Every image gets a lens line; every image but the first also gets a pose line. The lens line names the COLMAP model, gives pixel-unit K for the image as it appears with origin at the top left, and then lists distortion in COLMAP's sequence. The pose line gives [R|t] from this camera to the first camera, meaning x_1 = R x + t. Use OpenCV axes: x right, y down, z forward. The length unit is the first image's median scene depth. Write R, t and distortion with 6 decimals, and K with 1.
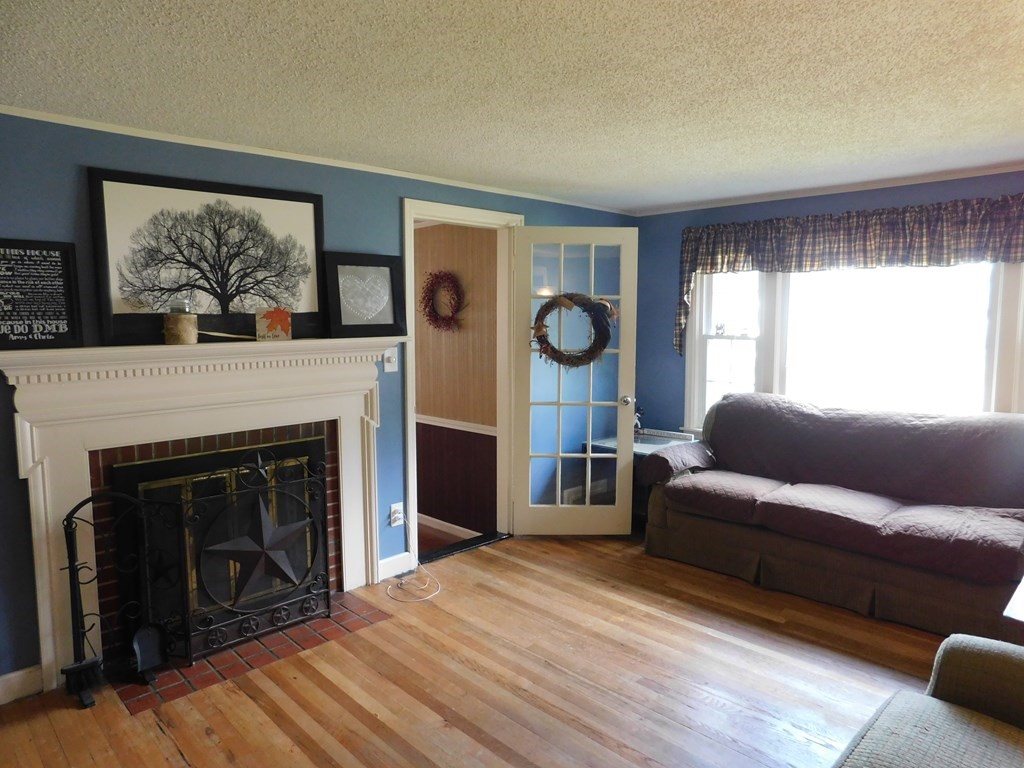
lens RADIAL K [[673.8, 0, 512.0], [0, 673.8, 384.0], [0, 0, 1]] dist [-0.071456, 0.054592]
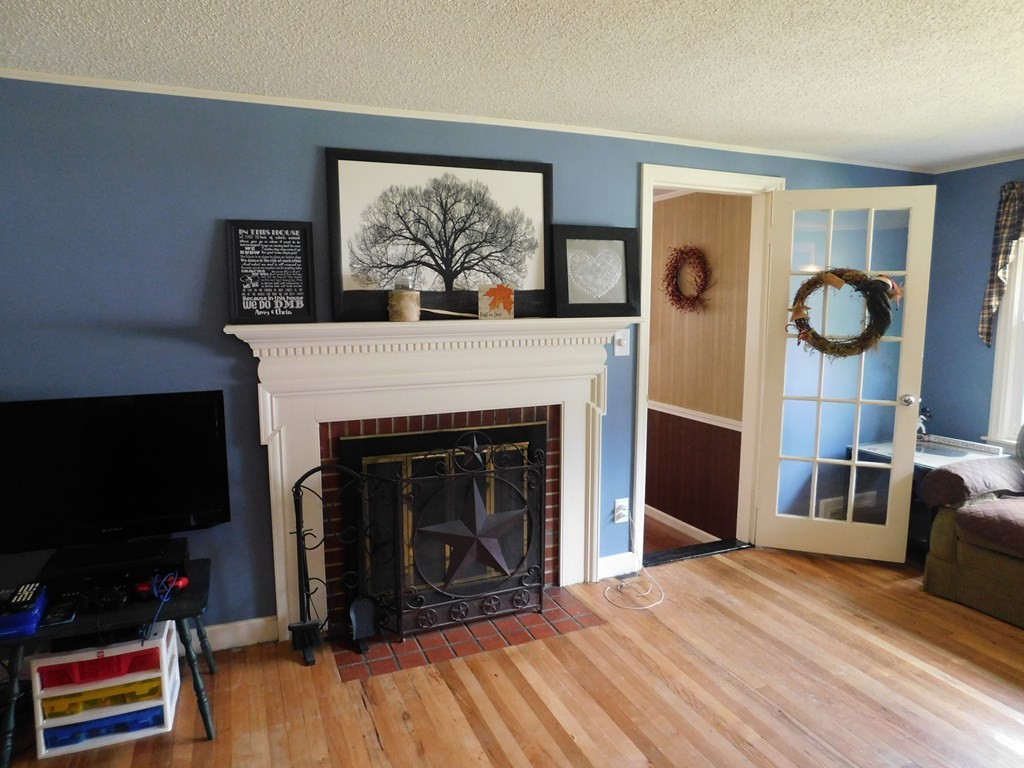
lens RADIAL K [[673.8, 0, 512.0], [0, 673.8, 384.0], [0, 0, 1]] dist [-0.071456, 0.054592]
pose [[0.930877, 0.046956, -0.362303, 0.017133], [-0.037350, 0.998741, 0.033476, -0.005287], [0.363419, -0.017630, 0.931459, 0.108033]]
